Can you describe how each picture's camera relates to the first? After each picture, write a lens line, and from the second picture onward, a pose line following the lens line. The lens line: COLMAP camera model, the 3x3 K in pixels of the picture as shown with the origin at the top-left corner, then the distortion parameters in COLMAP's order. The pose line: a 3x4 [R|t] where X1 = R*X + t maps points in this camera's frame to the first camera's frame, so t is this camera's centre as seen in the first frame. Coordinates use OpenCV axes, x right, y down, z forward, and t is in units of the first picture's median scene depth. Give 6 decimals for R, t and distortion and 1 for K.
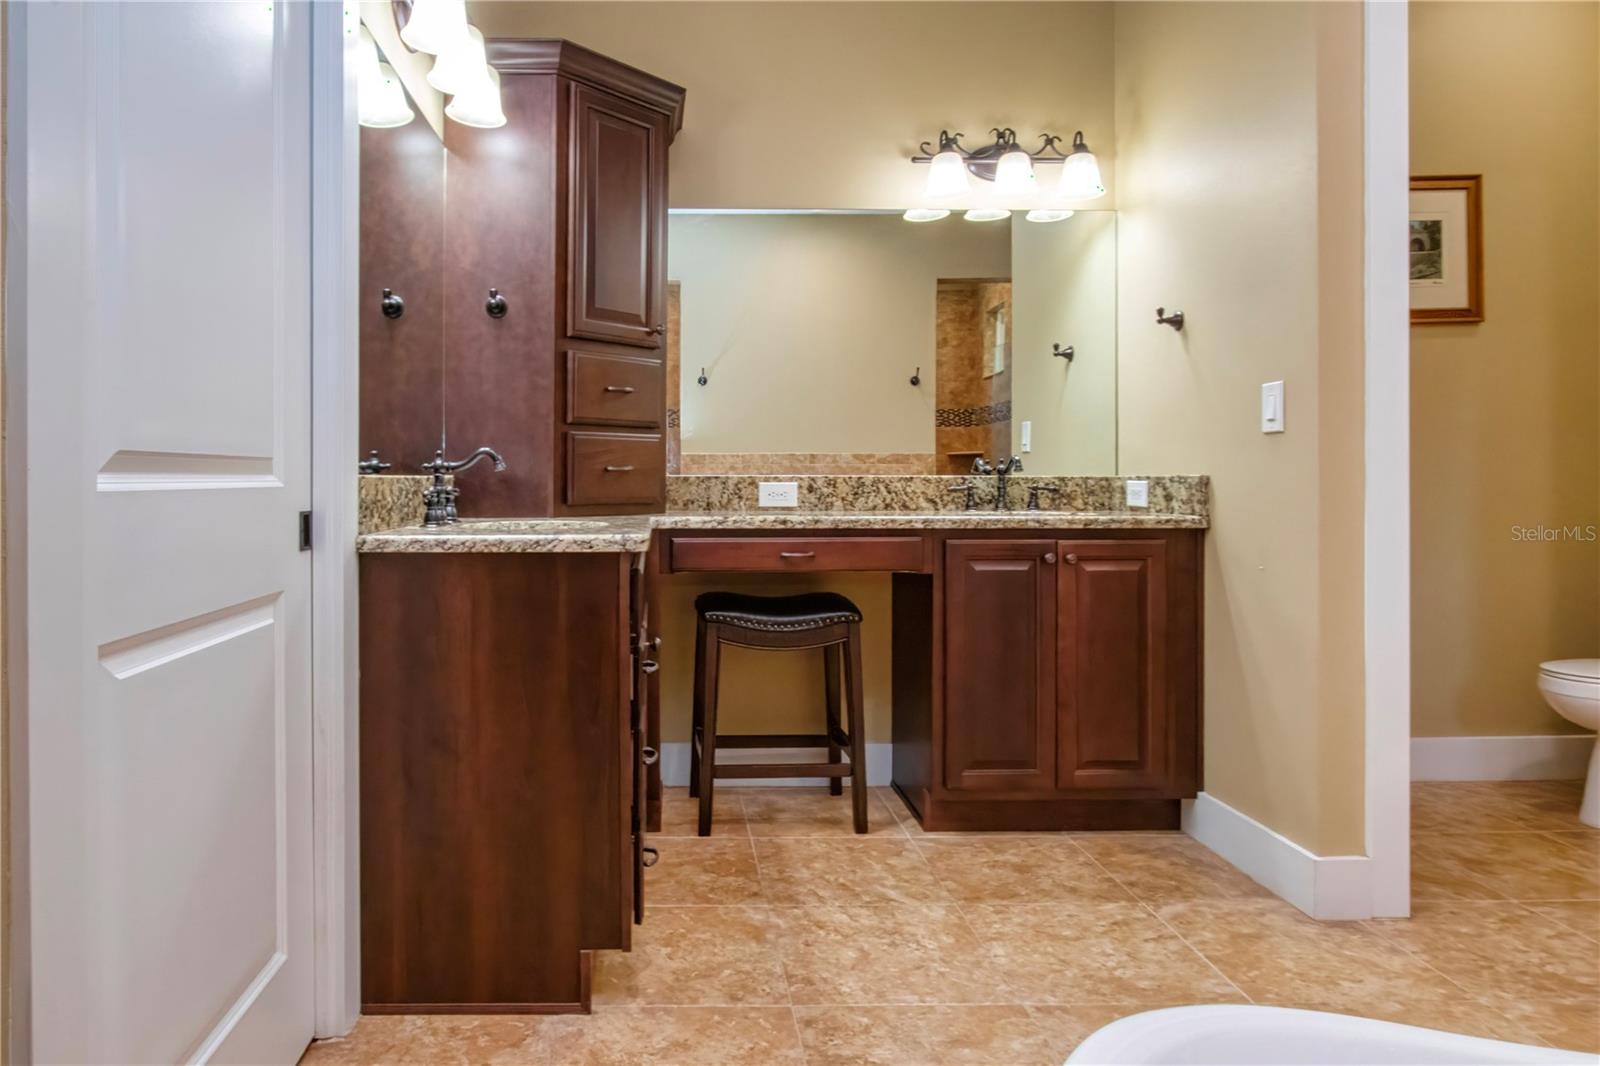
lens RADIAL K [[996.1, 0, 712.4], [0, 996.1, 460.2], [0, 0, 1]] dist [-0.024237, 0.009477]
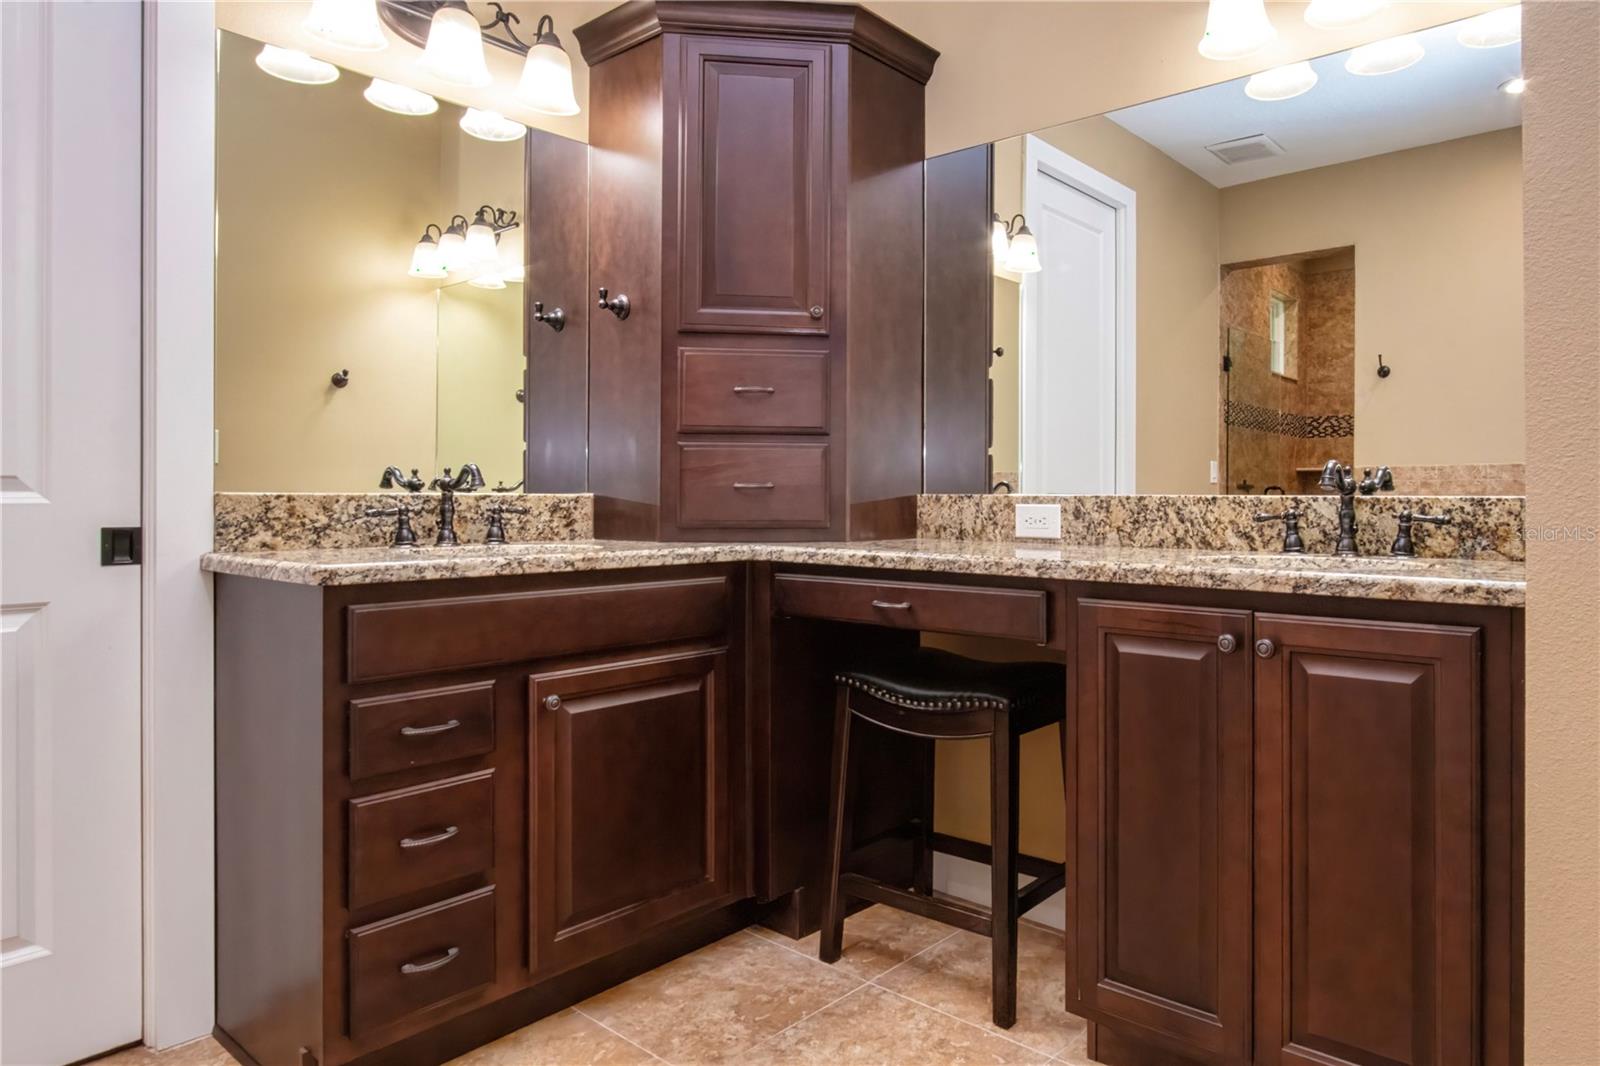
lens RADIAL K [[996.1, 0, 894.8], [0, 996.1, 471.3], [0, 0, 1]] dist [-0.024237, 0.009477]
pose [[0.777112, -0.013135, -0.629225, 0.539753], [0.007263, 0.999903, -0.011903, 0.007509], [0.629320, 0.004680, 0.777132, 0.446915]]
